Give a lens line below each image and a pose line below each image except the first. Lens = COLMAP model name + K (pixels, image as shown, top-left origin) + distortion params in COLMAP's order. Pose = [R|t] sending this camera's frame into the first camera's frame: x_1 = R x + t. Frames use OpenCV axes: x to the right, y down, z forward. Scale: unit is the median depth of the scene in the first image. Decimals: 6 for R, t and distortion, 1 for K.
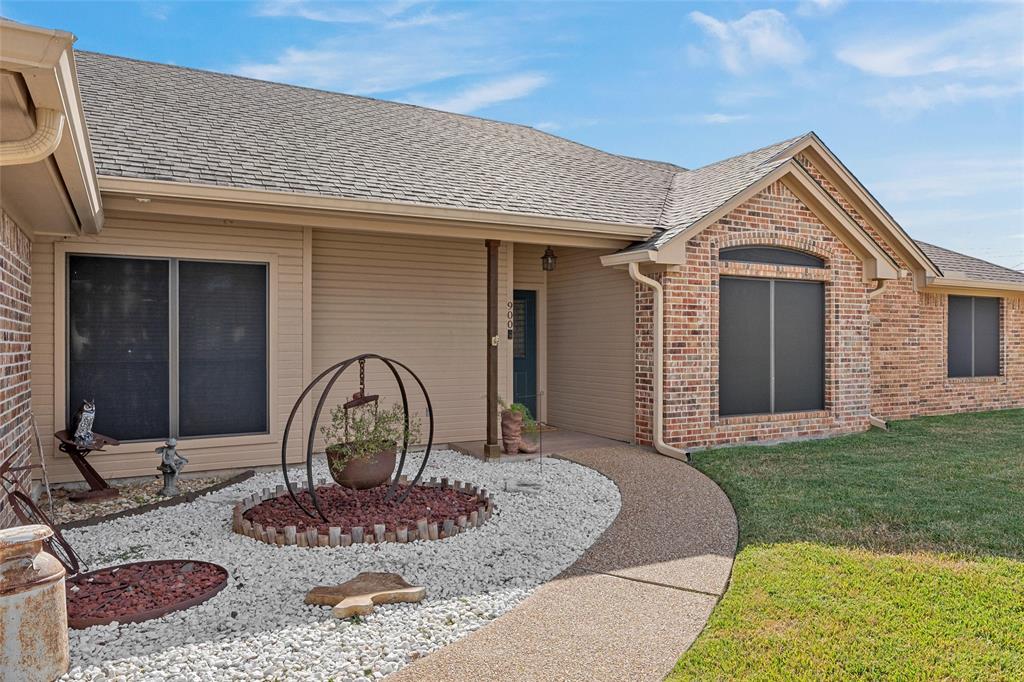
lens RADIAL K [[682.7, 0, 503.6], [0, 682.7, 340.1], [0, 0, 1]] dist [-0.005805, 0.003382]
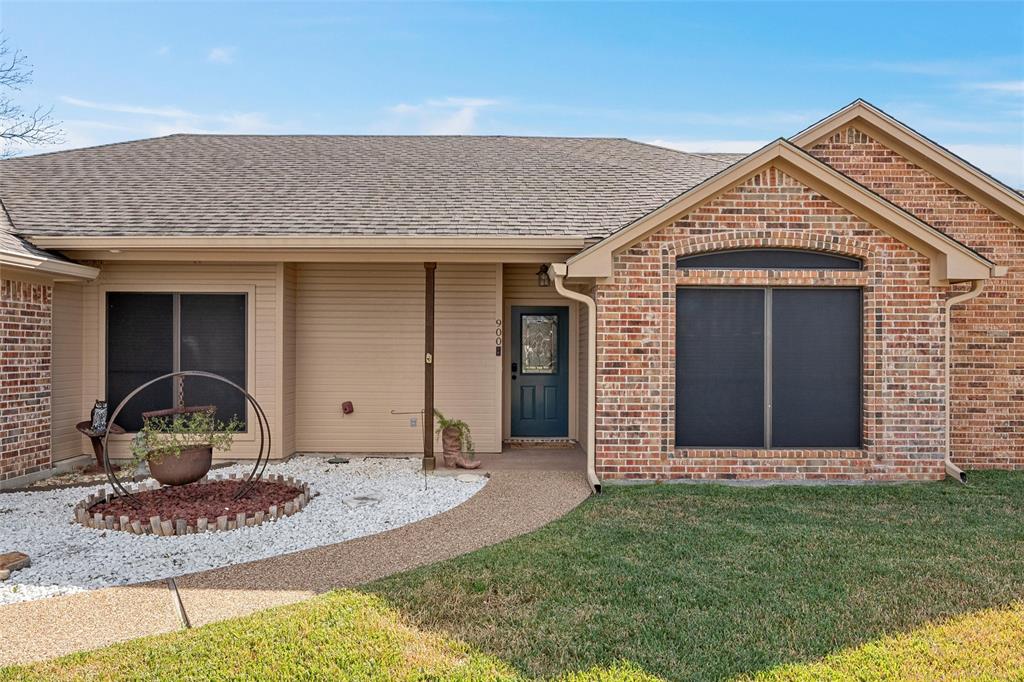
lens RADIAL K [[634.2, 0, 514.5], [0, 634.2, 347.7], [0, 0, 1]] dist [-0.001648, -0.001873]
pose [[0.887593, 0.004193, -0.460610, 0.506577], [-0.004816, 0.999988, -0.000178, -0.014490], [0.460604, 0.002377, 0.887603, 0.181830]]
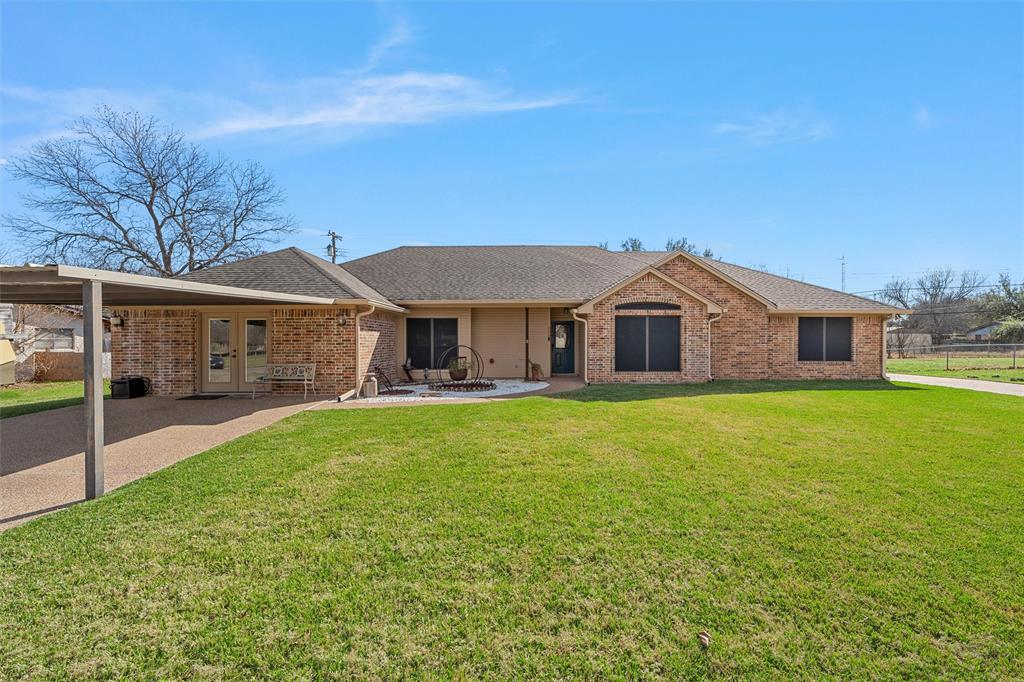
lens RADIAL K [[428.0, 0, 513.4], [0, 428.0, 343.5], [0, 0, 1]] dist [-0.000653, -0.000577]
pose [[0.880168, 0.003425, -0.474650, 0.740657], [0.001578, 0.999947, 0.010141, -0.008529], [0.474660, -0.009675, 0.880116, -0.590009]]
